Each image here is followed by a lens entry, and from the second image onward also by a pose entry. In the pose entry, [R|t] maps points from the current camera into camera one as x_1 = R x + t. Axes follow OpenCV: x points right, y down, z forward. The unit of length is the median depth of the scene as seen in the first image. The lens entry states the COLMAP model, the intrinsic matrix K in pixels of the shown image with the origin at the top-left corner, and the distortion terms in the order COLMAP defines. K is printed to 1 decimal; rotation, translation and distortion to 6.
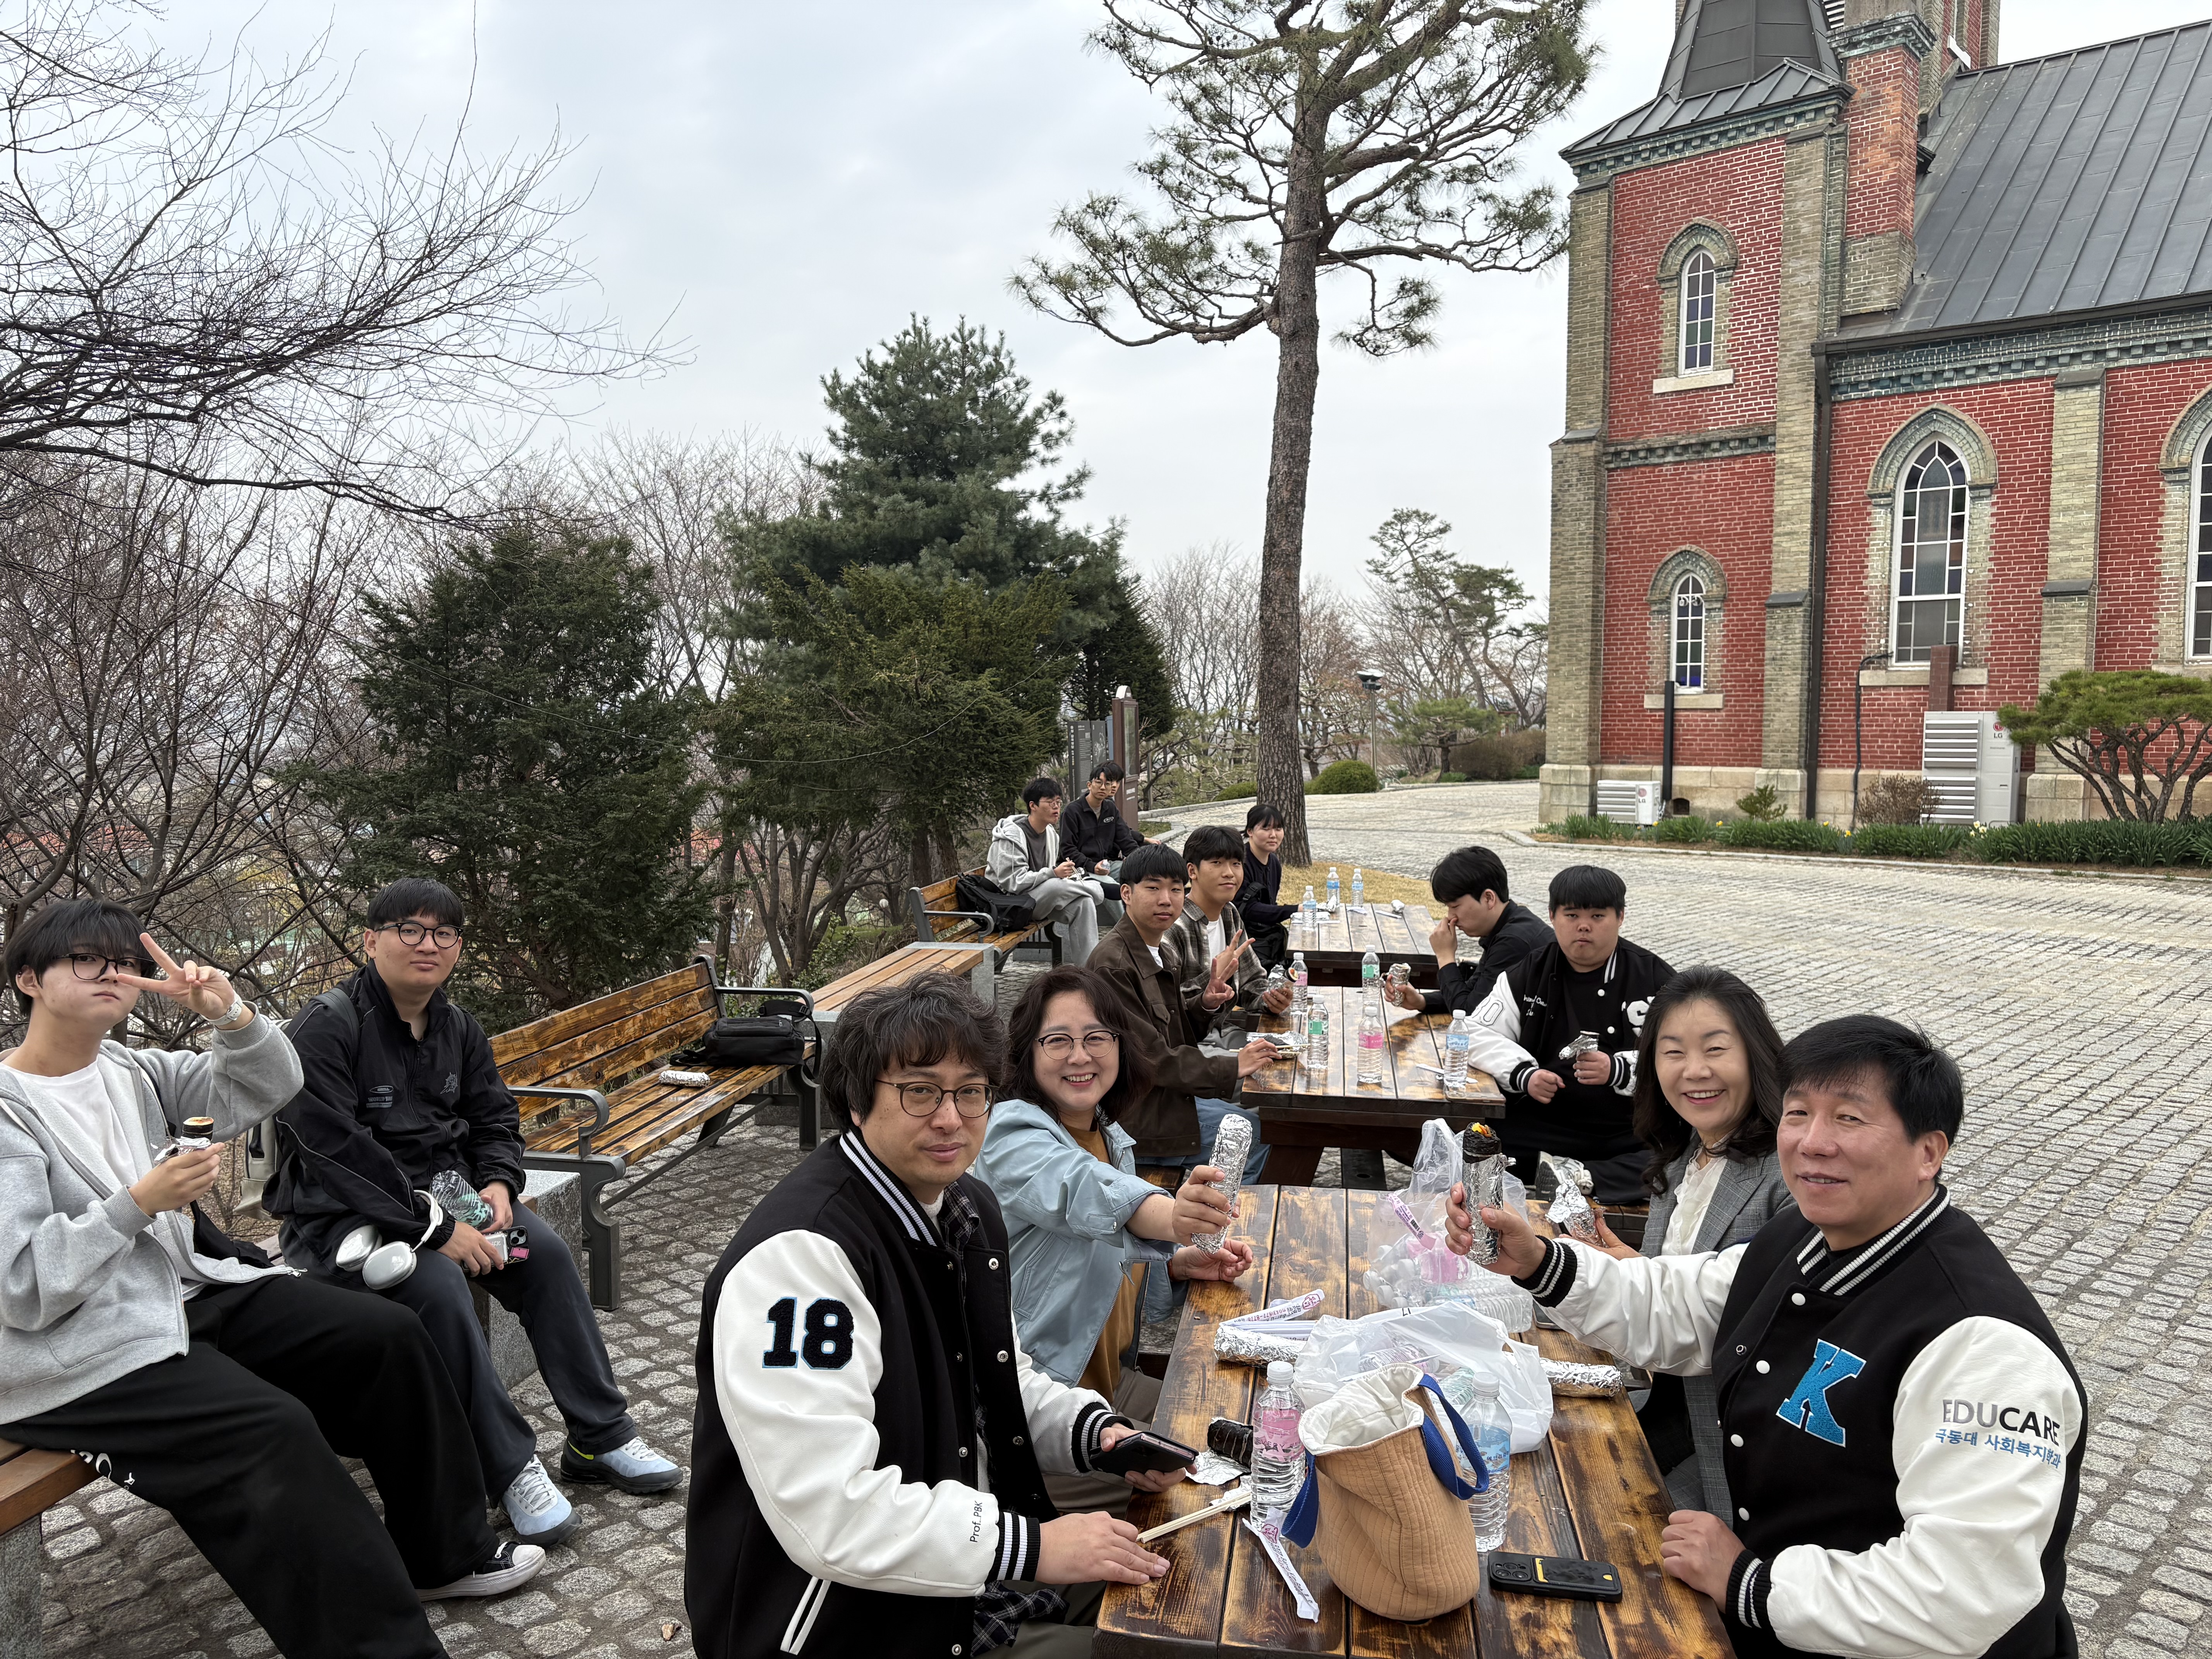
lens RADIAL K [[1668.9, 0, 1092.7], [0, 1668.9, 859.3], [0, 0, 1]] dist [0.009340, -0.007908]
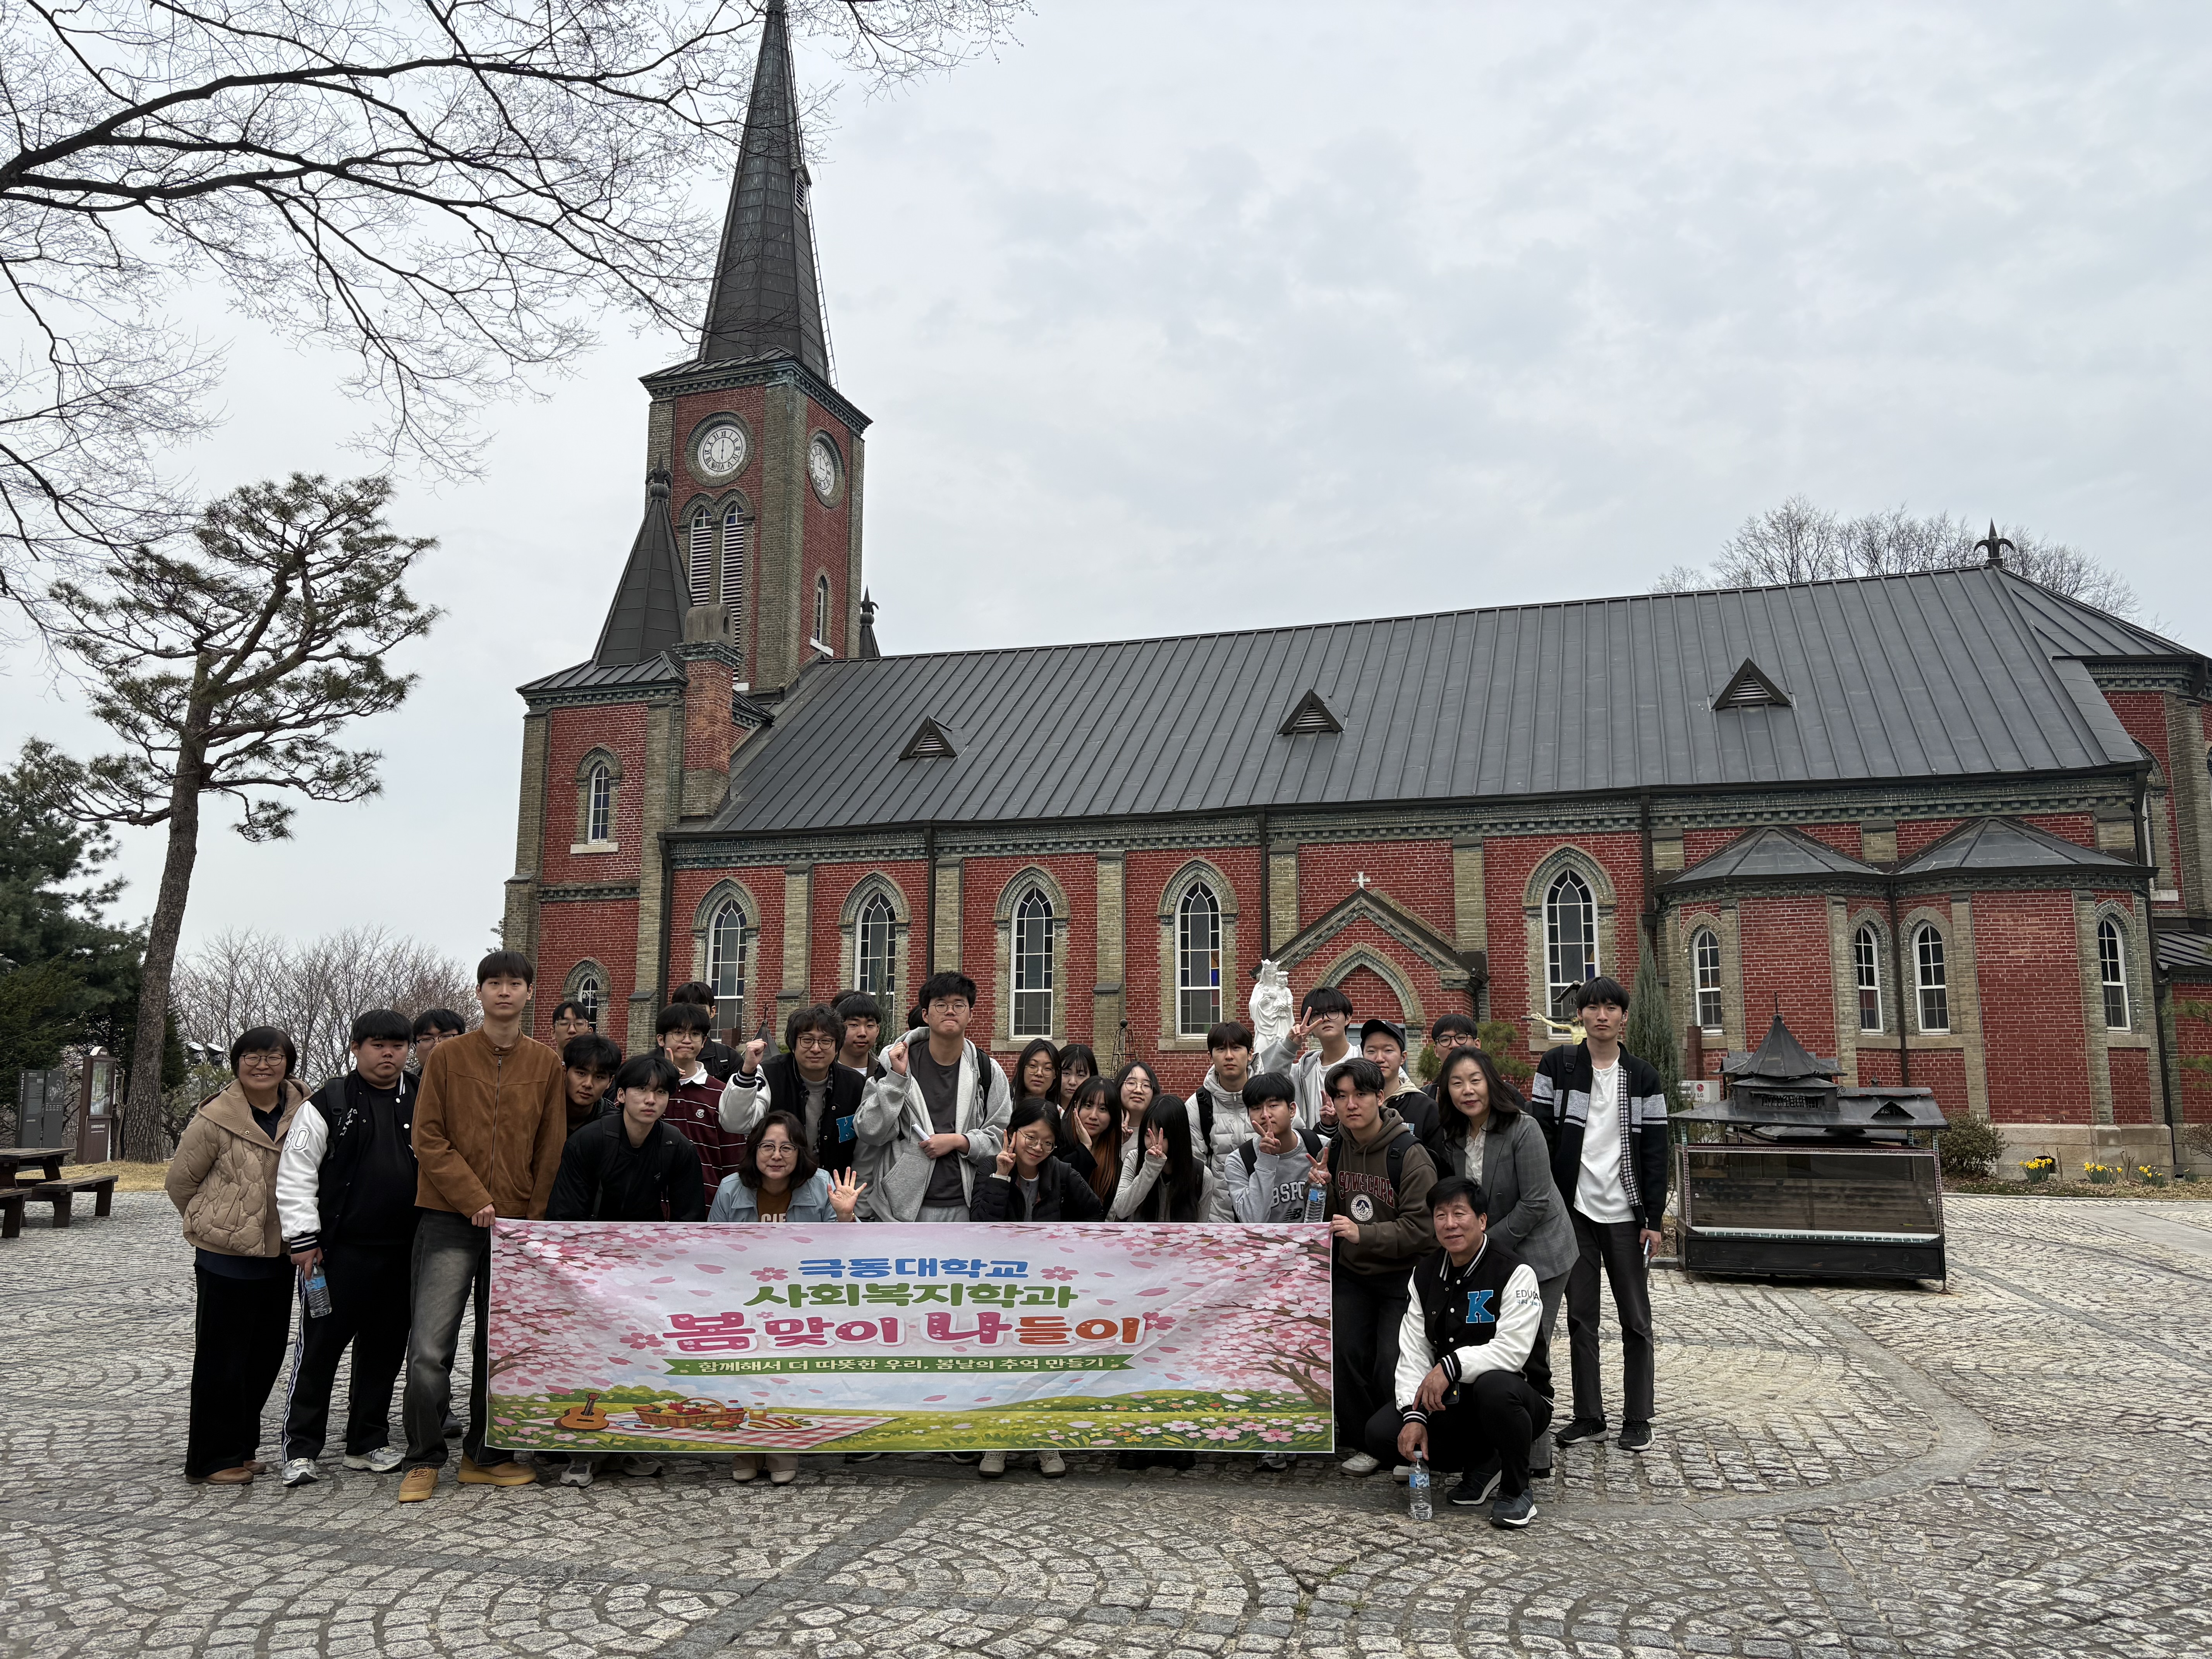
lens RADIAL K [[1658.3, 0, 1102.7], [0, 1658.3, 810.0], [0, 0, 1]] dist [0.199968, -0.362870]
pose [[0.914535, 0.074578, 0.397572, 0.179402], [0.027346, 0.969210, -0.244714, 0.062059], [-0.403581, 0.234671, 0.884337, -0.531188]]
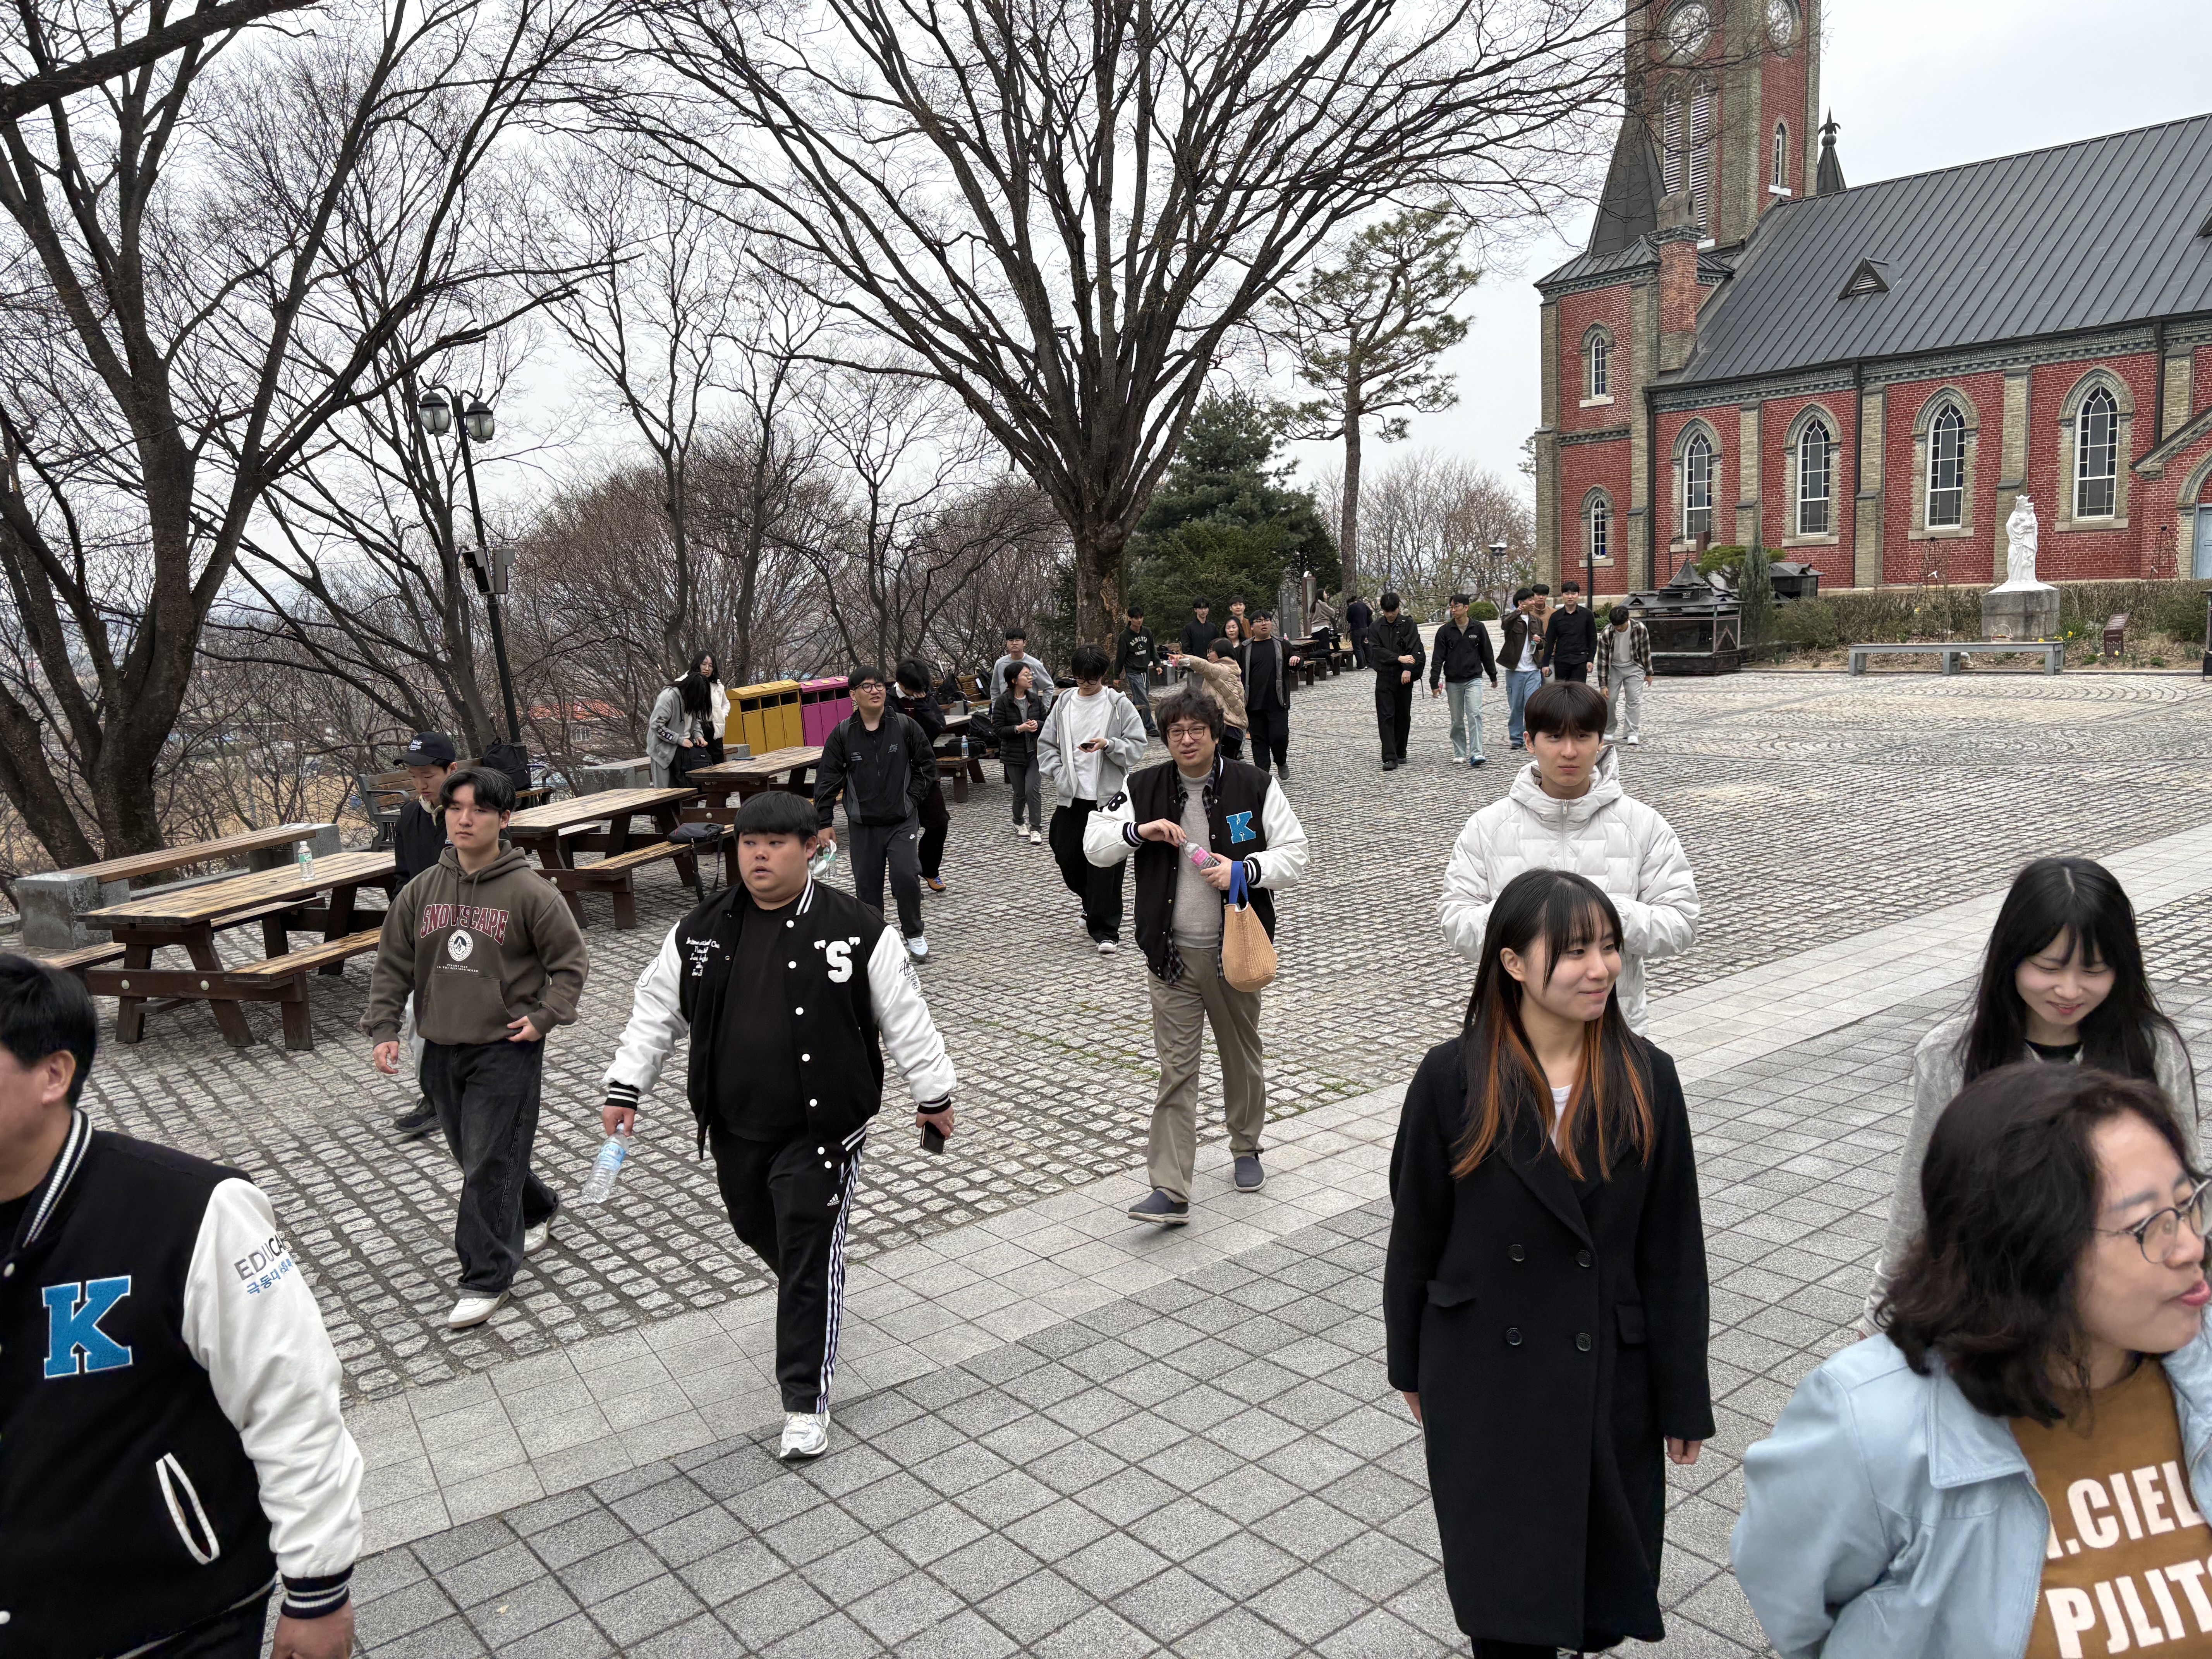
lens RADIAL K [[1668.9, 0, 1092.7], [0, 1668.9, 859.3], [0, 0, 1]] dist [0.009340, -0.007908]
pose [[0.983540, -0.016954, -0.179892, 0.118295], [0.031698, 0.996339, 0.079402, 0.085891], [0.177887, -0.083797, 0.980477, -1.159380]]
